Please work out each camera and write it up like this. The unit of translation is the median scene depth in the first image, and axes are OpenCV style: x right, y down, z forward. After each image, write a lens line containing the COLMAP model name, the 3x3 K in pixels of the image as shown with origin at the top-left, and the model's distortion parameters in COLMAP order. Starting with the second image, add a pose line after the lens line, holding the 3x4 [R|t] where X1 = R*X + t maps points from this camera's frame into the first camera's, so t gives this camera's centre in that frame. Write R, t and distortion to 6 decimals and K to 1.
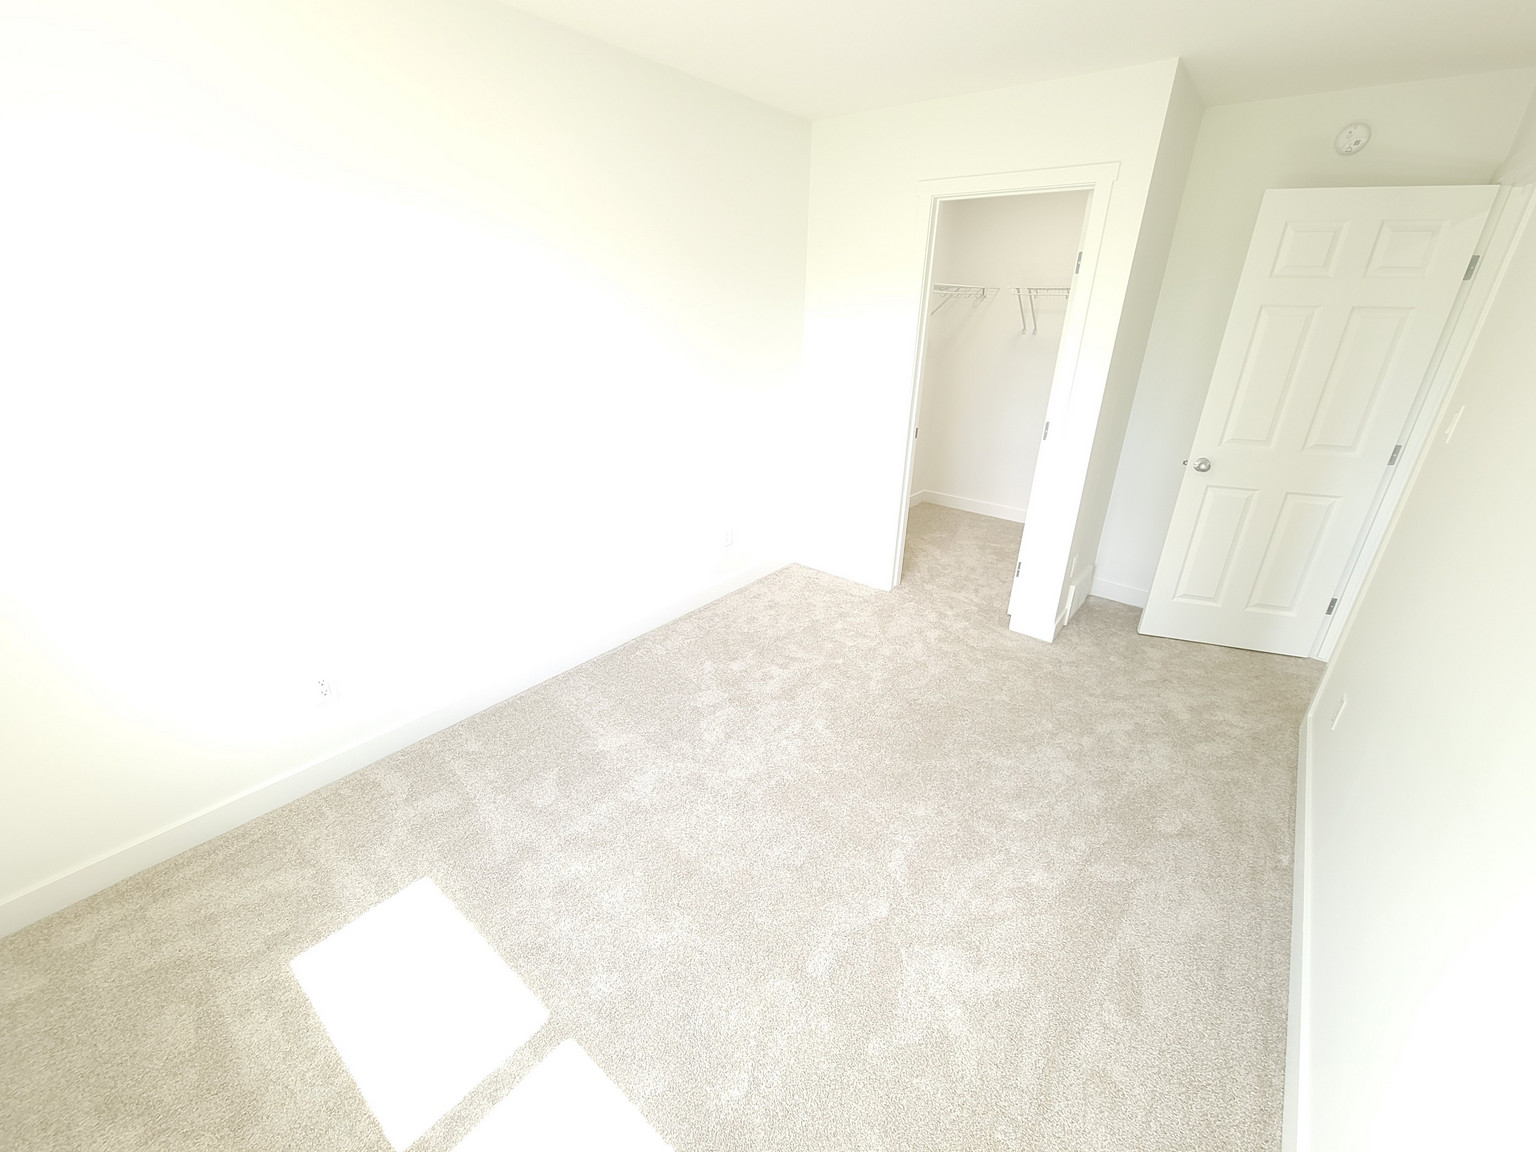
lens RADIAL K [[625.3, 0, 773.8], [0, 625.3, 576.8], [0, 0, 1]] dist [0.001181, 0.000266]
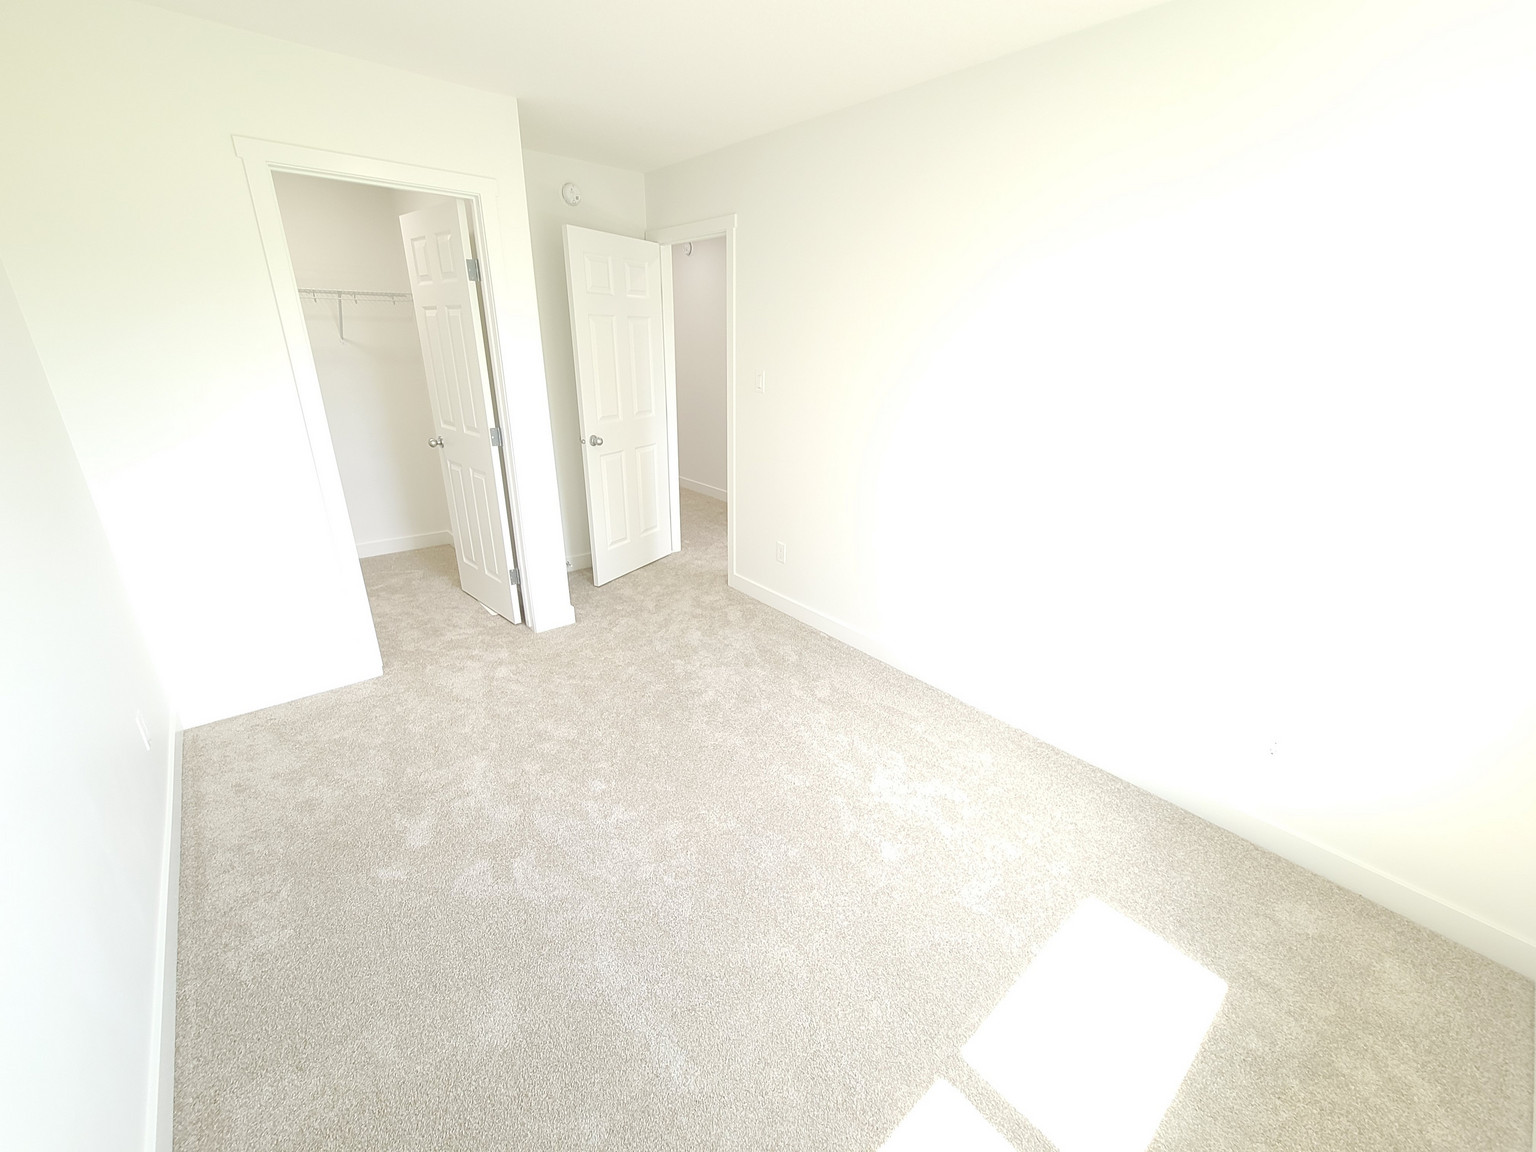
lens RADIAL K [[625.3, 0, 773.8], [0, 625.3, 576.8], [0, 0, 1]] dist [0.001181, 0.000266]
pose [[0.193935, -0.369516, 0.908761, -0.452917], [0.373772, 0.884309, 0.279808, -0.141720], [-0.907019, 0.285405, 0.309613, 0.336106]]
